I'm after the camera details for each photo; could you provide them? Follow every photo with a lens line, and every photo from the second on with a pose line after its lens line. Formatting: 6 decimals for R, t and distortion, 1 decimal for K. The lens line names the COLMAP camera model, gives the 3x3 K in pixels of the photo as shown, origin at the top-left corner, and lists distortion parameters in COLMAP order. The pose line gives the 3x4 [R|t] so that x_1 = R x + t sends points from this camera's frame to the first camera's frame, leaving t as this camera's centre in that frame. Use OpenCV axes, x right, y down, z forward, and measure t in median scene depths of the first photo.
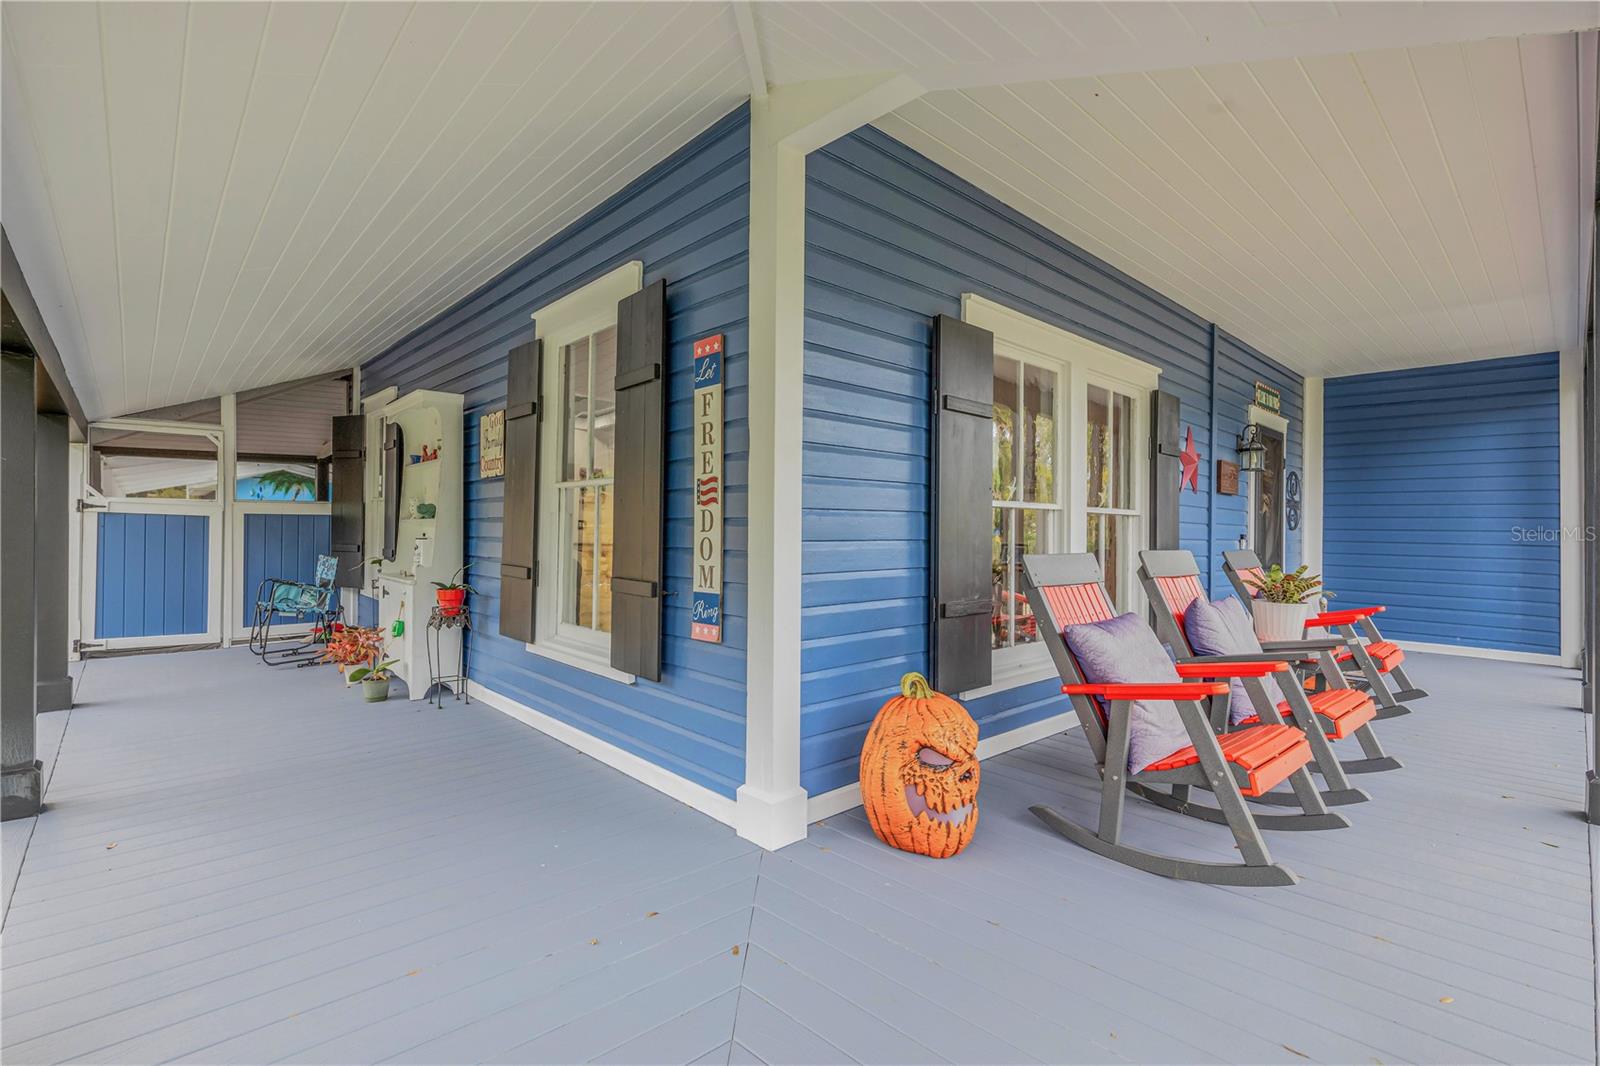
lens RADIAL K [[723.2, 0, 795.9], [0, 723.2, 532.1], [0, 0, 1]] dist [0.007612, -0.002389]
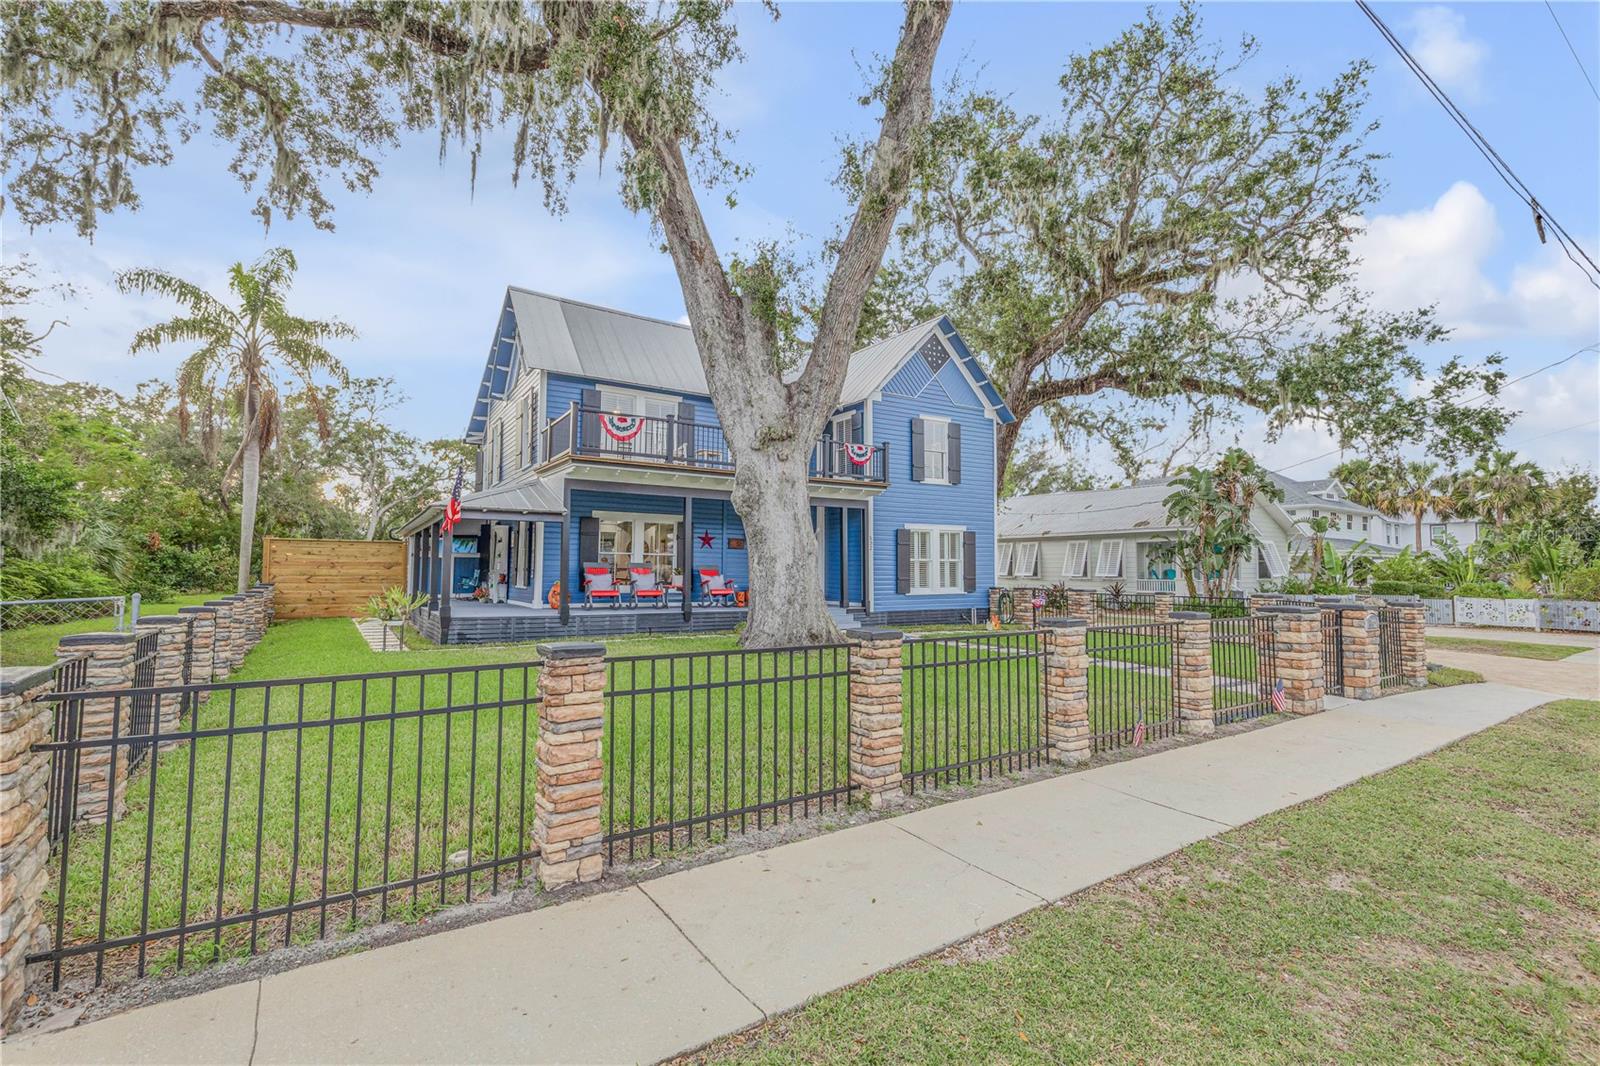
lens RADIAL K [[723.2, 0, 798.1], [0, 723.2, 534.0], [0, 0, 1]] dist [0.007612, -0.002389]
pose [[0.983623, -0.009830, -0.179969, 2.322789], [-0.001174, 0.998141, -0.060938, 0.118853], [0.180234, 0.060152, 0.981783, -3.320953]]
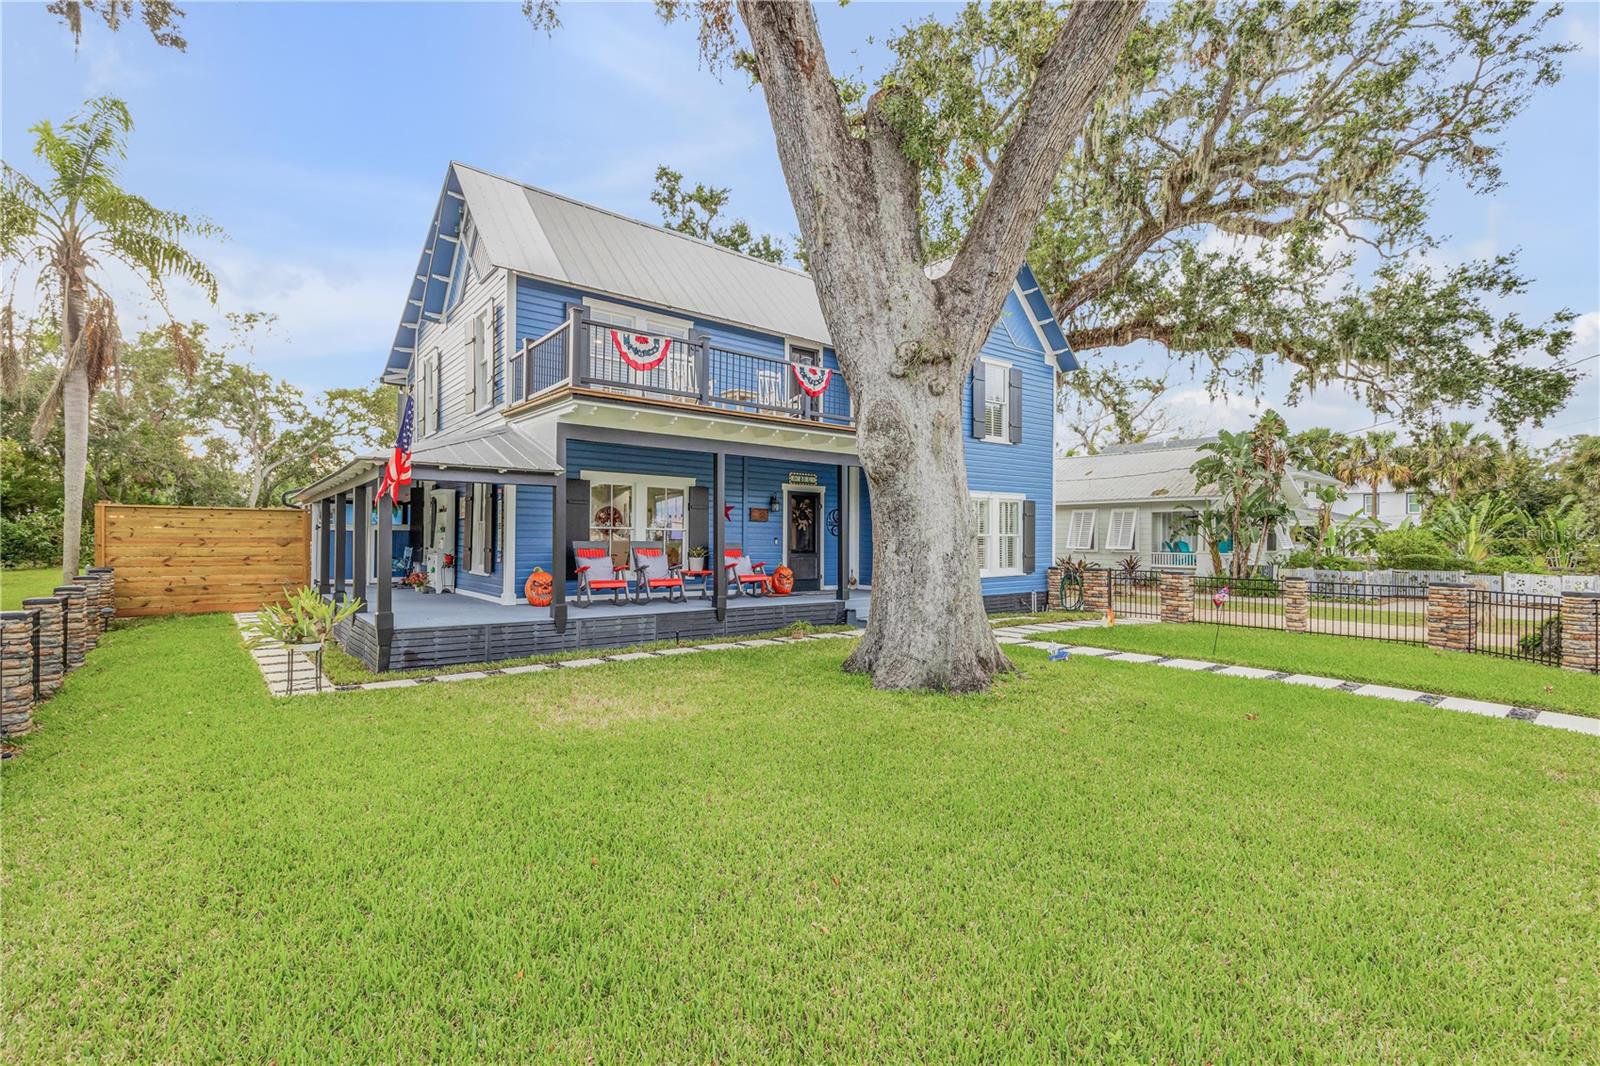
lens RADIAL K [[723.2, 0, 798.4], [0, 723.2, 534.1], [0, 0, 1]] dist [0.007612, -0.002389]
pose [[0.997565, -0.000649, -0.069737, 1.468307], [-0.000226, 0.999921, -0.012539, 0.032707], [0.069739, 0.012525, 0.997487, -2.362822]]
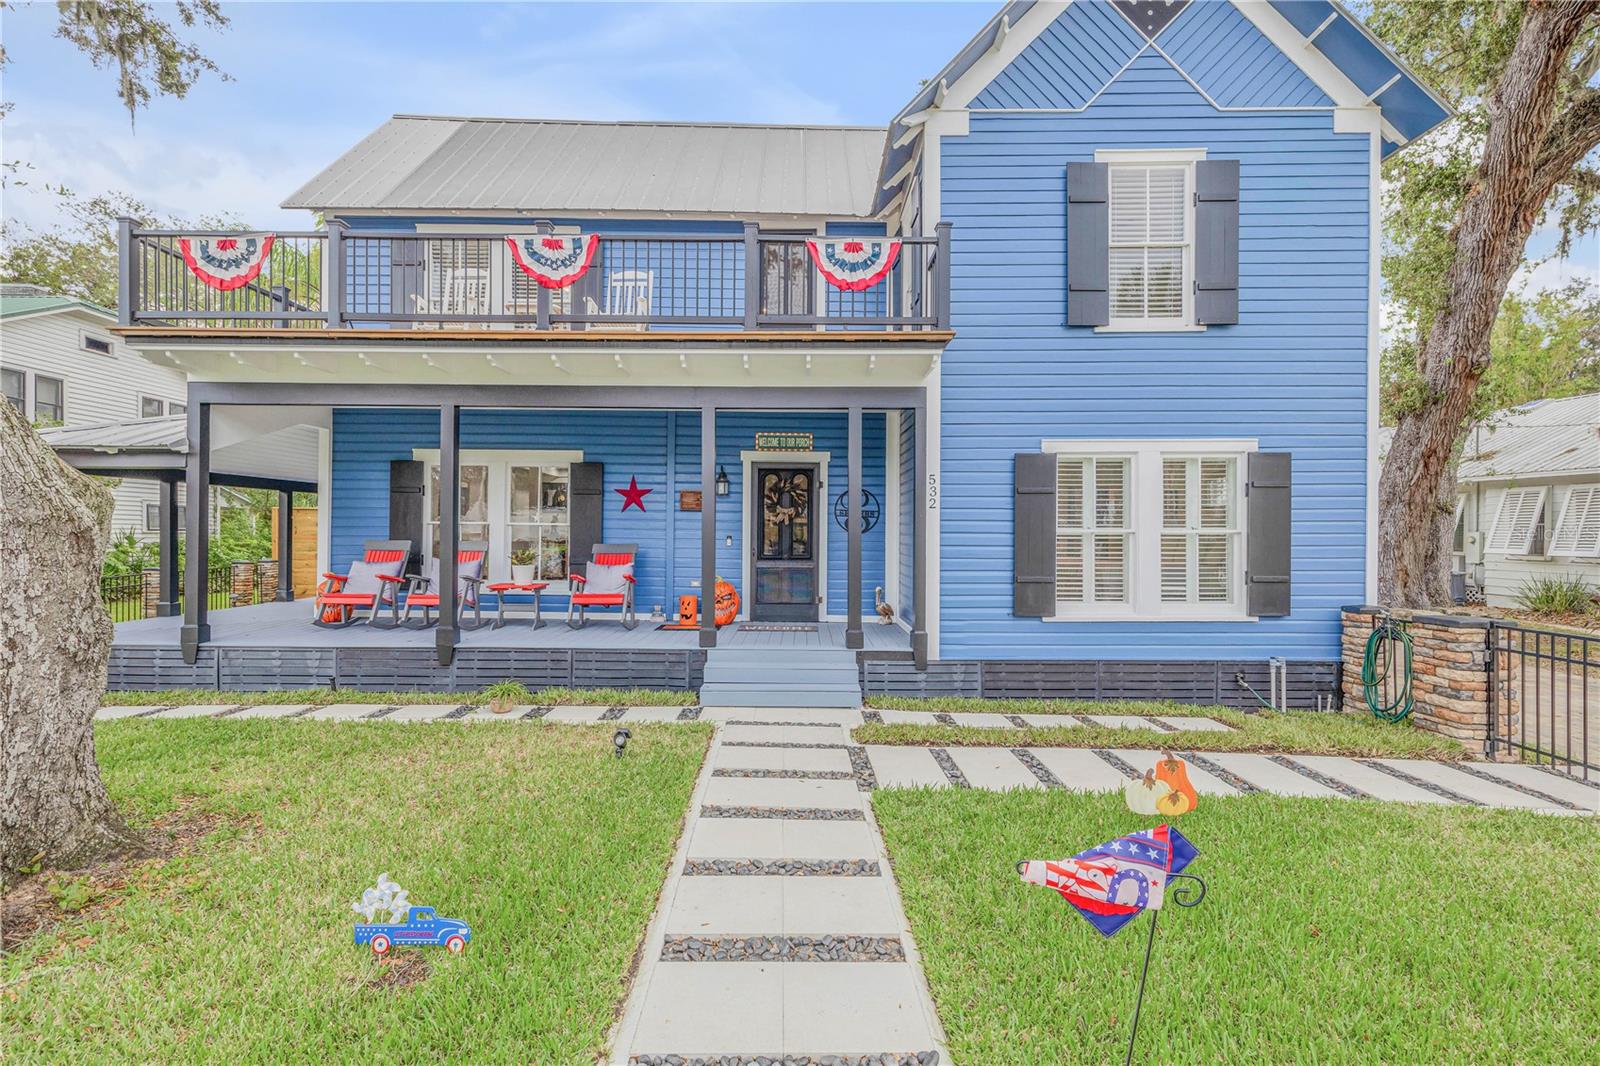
lens RADIAL K [[723.2, 0, 795.9], [0, 723.2, 534.2], [0, 0, 1]] dist [0.007612, -0.002389]
pose [[0.733770, -0.000753, -0.679398, 3.023623], [-0.005572, 0.999959, -0.007126, 0.012396], [0.679376, 0.009015, 0.733735, -0.050246]]
